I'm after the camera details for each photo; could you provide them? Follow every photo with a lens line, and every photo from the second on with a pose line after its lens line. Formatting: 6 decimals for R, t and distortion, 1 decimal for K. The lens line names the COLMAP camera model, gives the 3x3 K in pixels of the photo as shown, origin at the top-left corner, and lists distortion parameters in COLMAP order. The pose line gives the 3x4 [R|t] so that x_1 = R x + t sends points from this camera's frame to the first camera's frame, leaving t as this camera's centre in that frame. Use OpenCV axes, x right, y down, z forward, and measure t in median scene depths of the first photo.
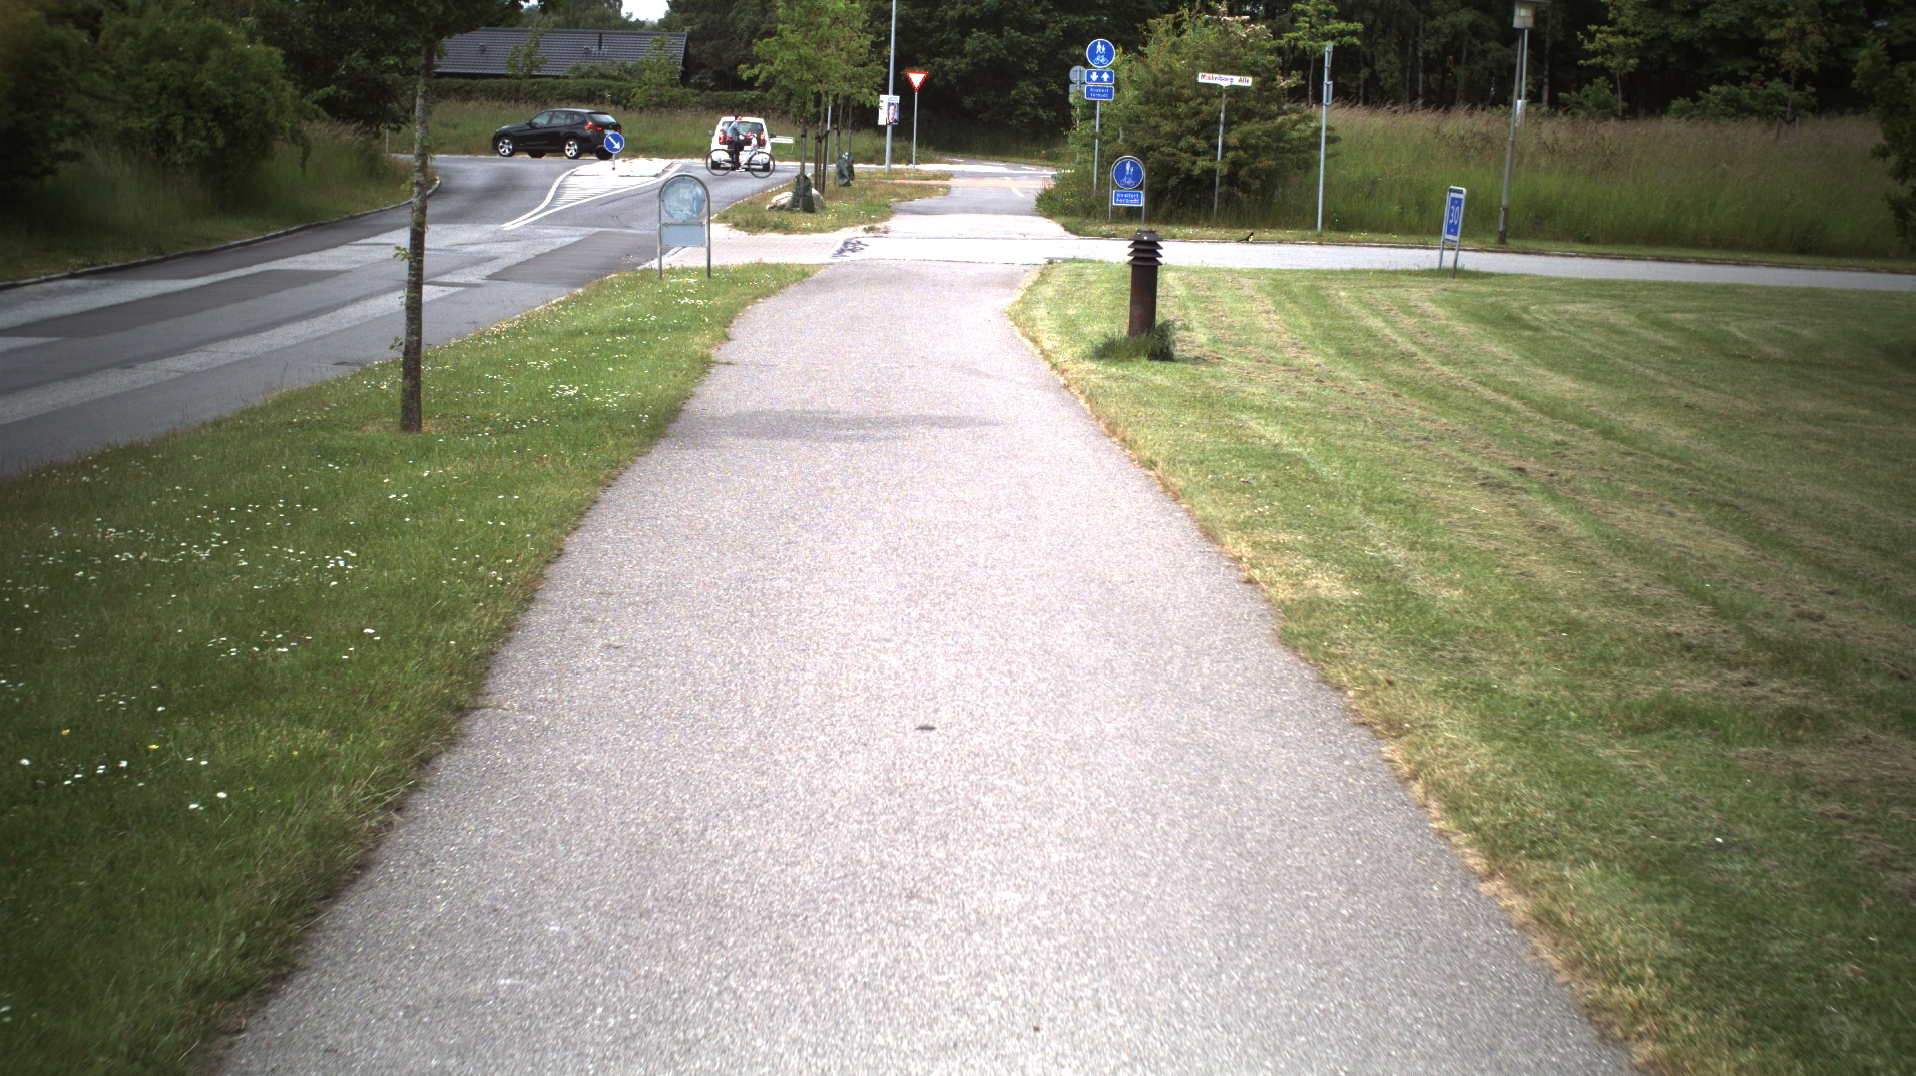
lens RADIAL K [[3401.3, 0, 958.0], [0, 3401.3, 538.0], [0, 0, 1]] dist [-0.305215, 0.449735]
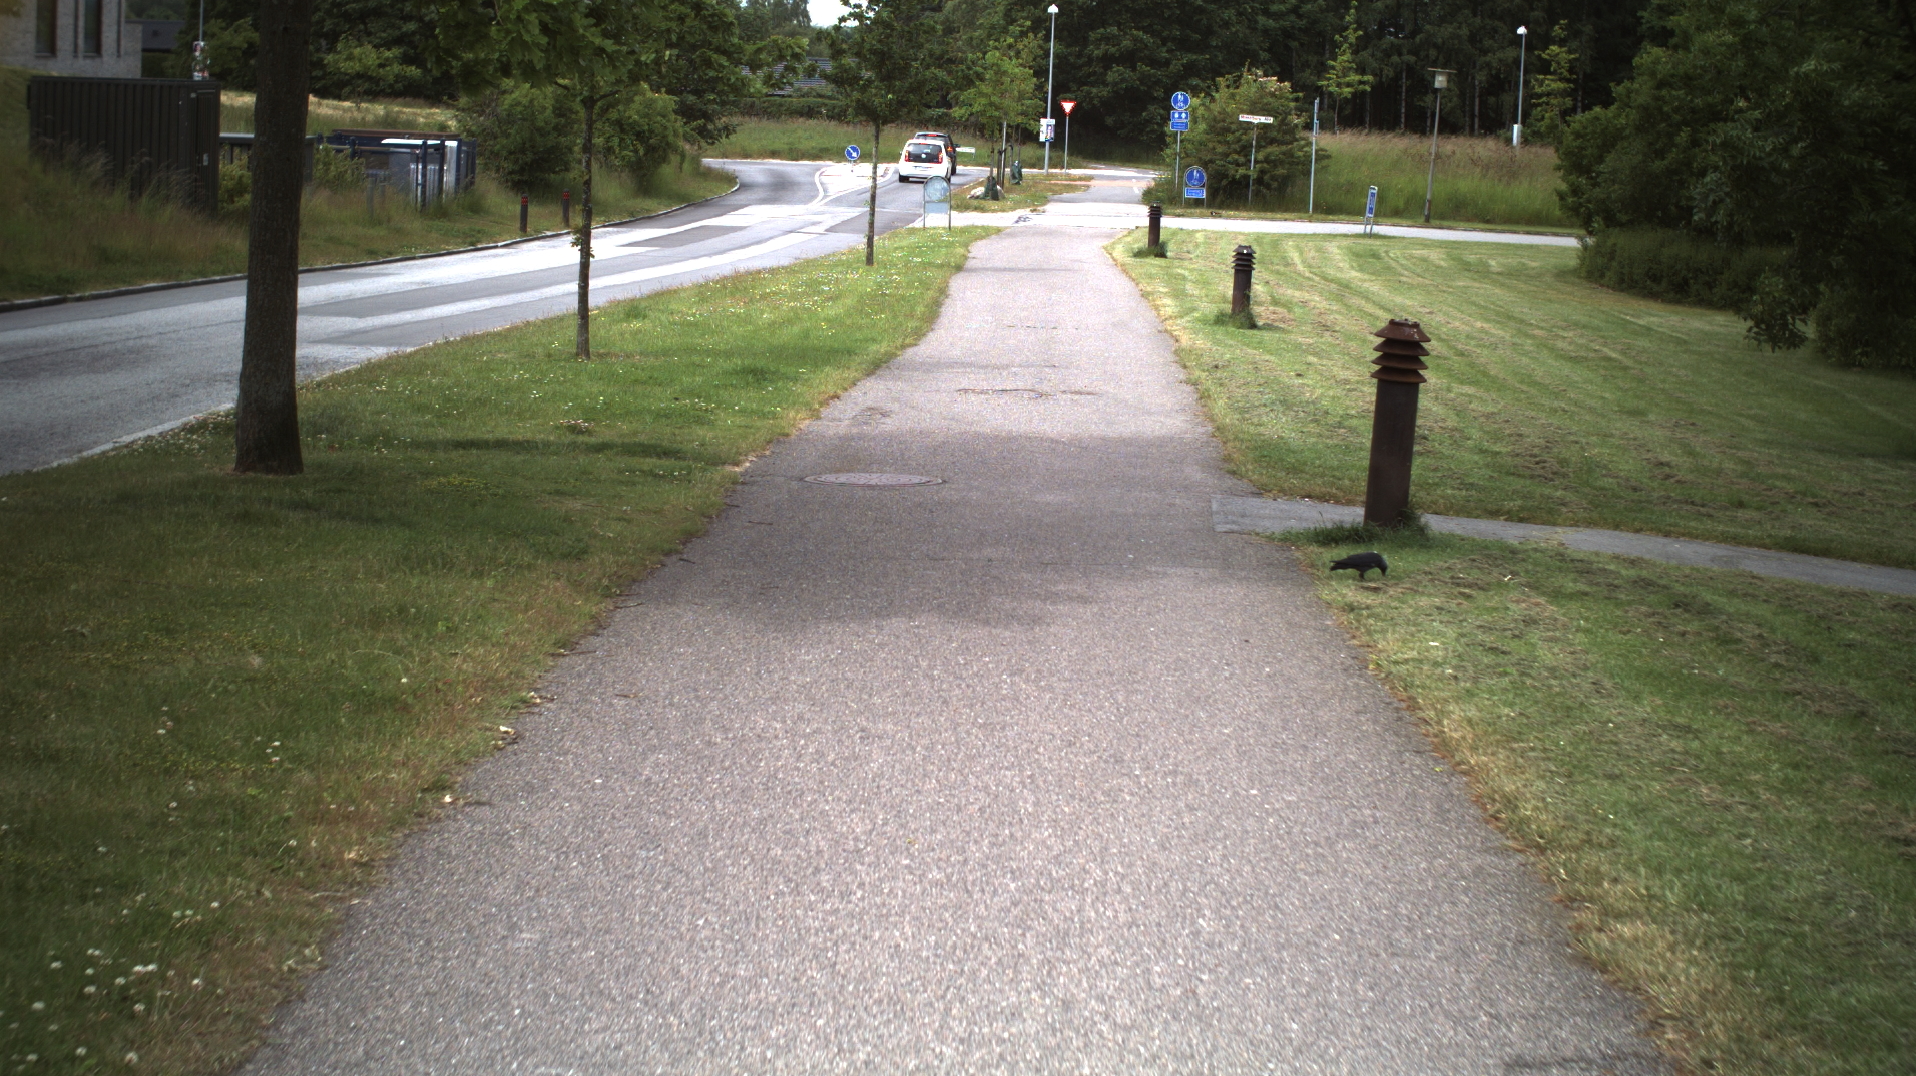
lens RADIAL K [[3401.3, 0, 958.0], [0, 3401.3, 538.0], [0, 0, 1]] dist [-0.305215, 0.449735]
pose [[0.998873, 0.010888, -0.046199, 0.013714], [-0.010917, 0.999940, -0.000387, 0.063447], [0.046192, 0.000891, 0.998932, -0.591668]]
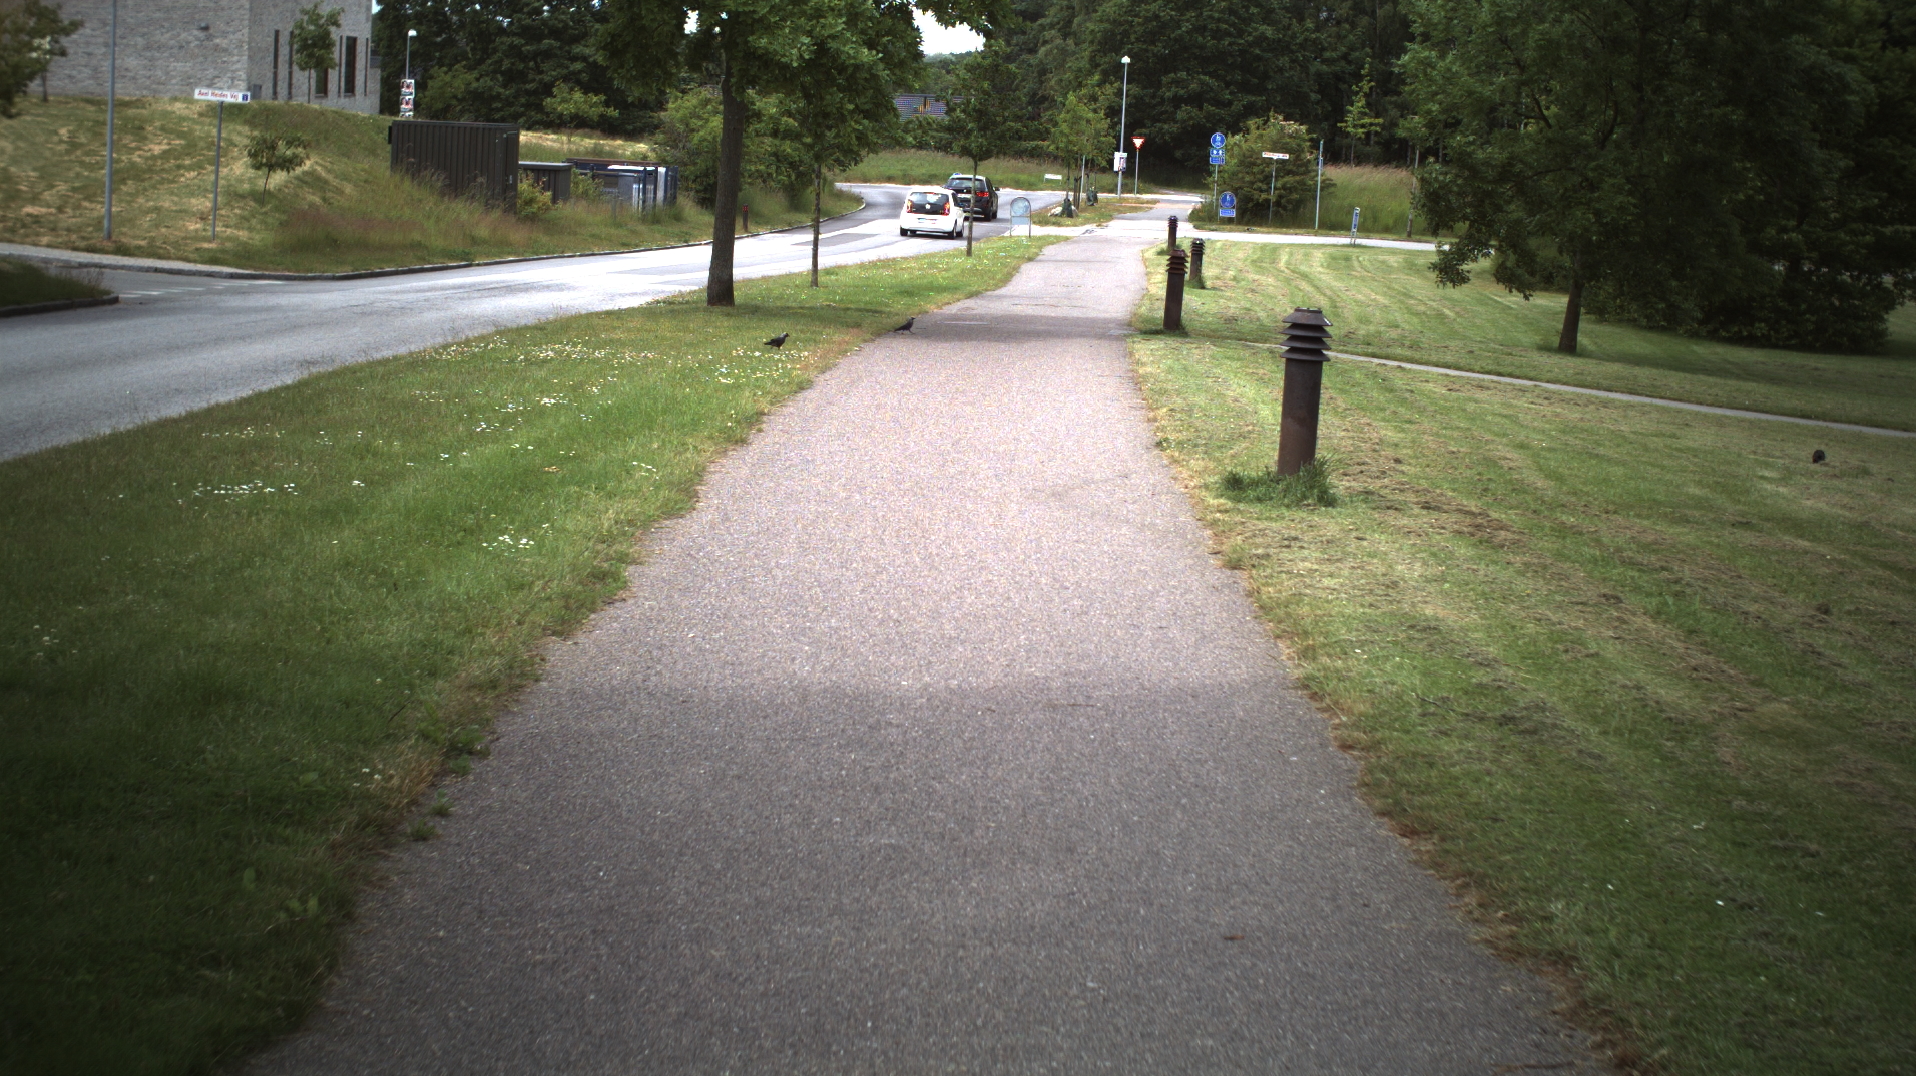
lens RADIAL K [[3401.3, 0, 958.0], [0, 3401.3, 538.0], [0, 0, 1]] dist [-0.305215, 0.449735]
pose [[0.996913, 0.020422, -0.075816, 0.046254], [-0.021053, 0.999750, -0.007539, 0.111024], [0.075643, 0.009112, 0.997093, -1.012819]]
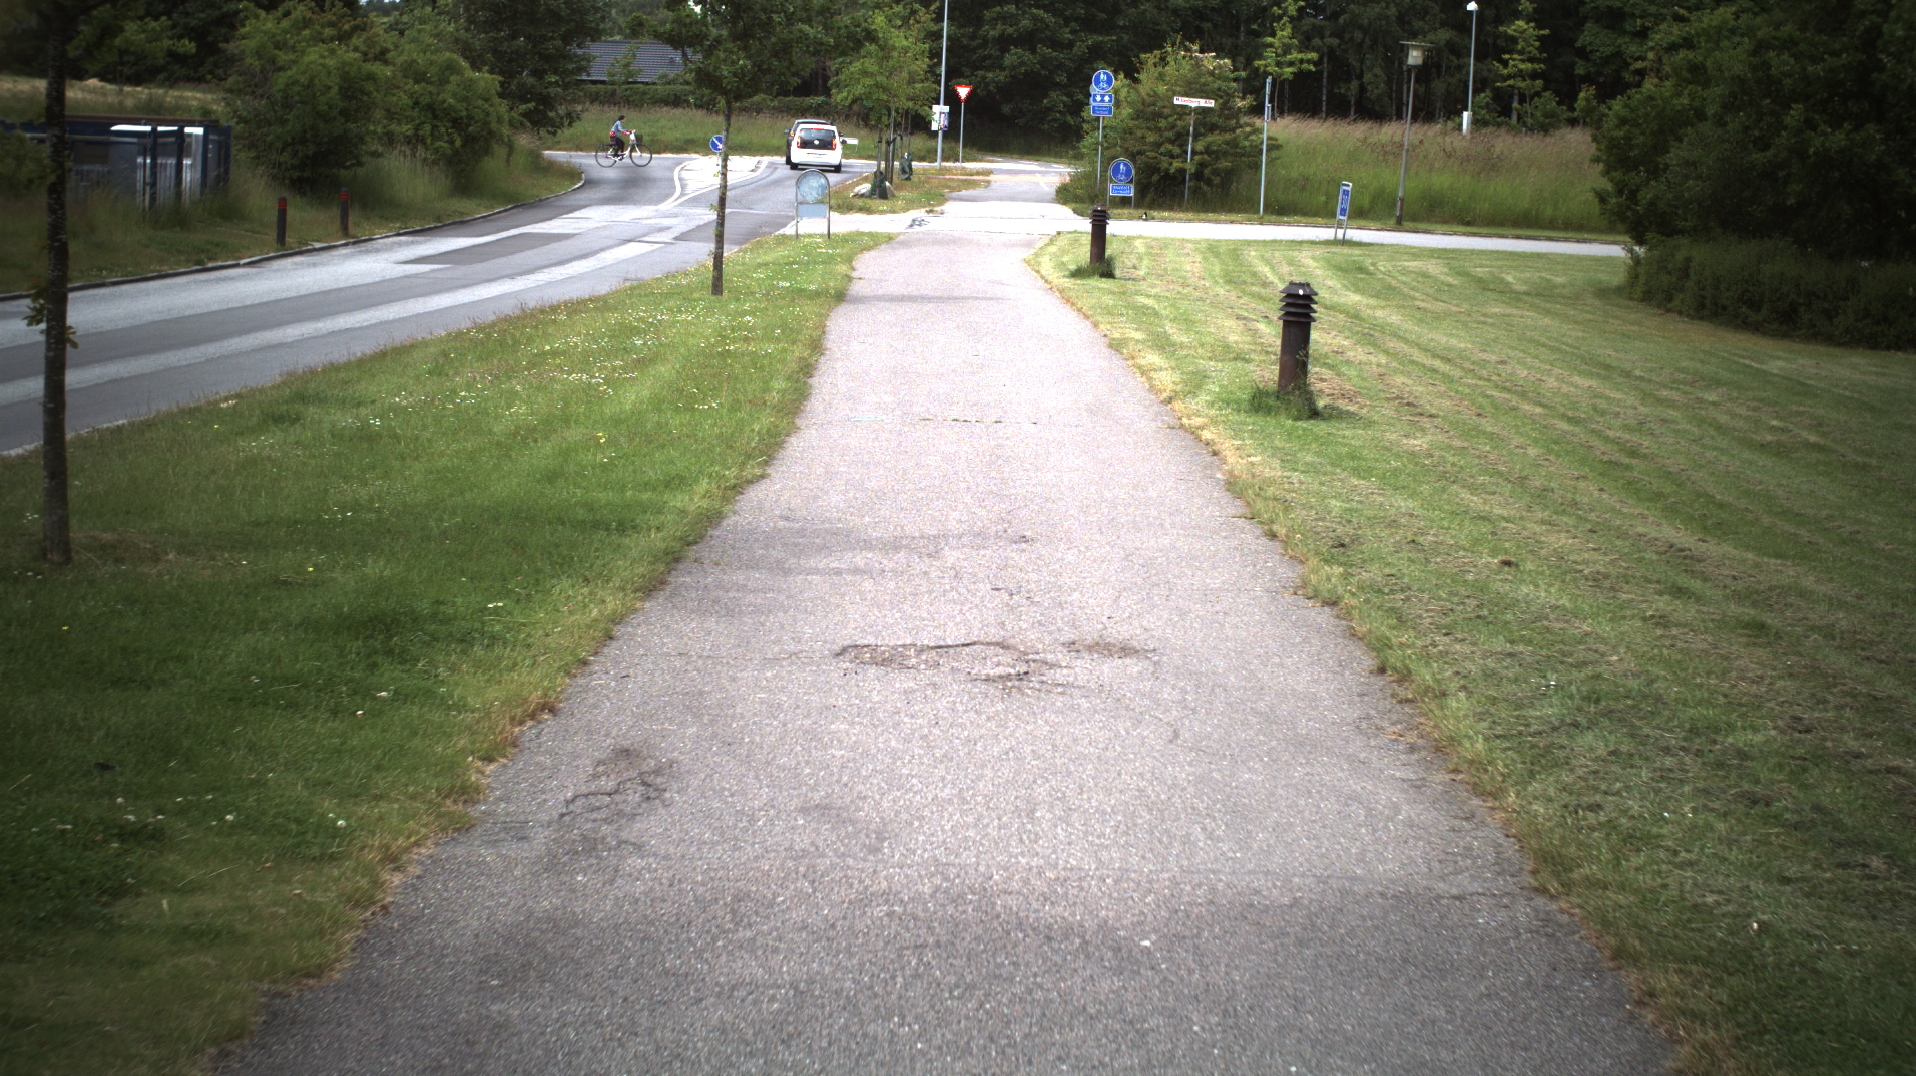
lens RADIAL K [[3401.3, 0, 958.0], [0, 3401.3, 538.0], [0, 0, 1]] dist [-0.305215, 0.449735]
pose [[0.999907, 0.007181, -0.011587, 0.001777], [-0.007169, 0.999974, 0.001055, 0.036202], [0.011594, -0.000972, 0.999932, -0.338551]]
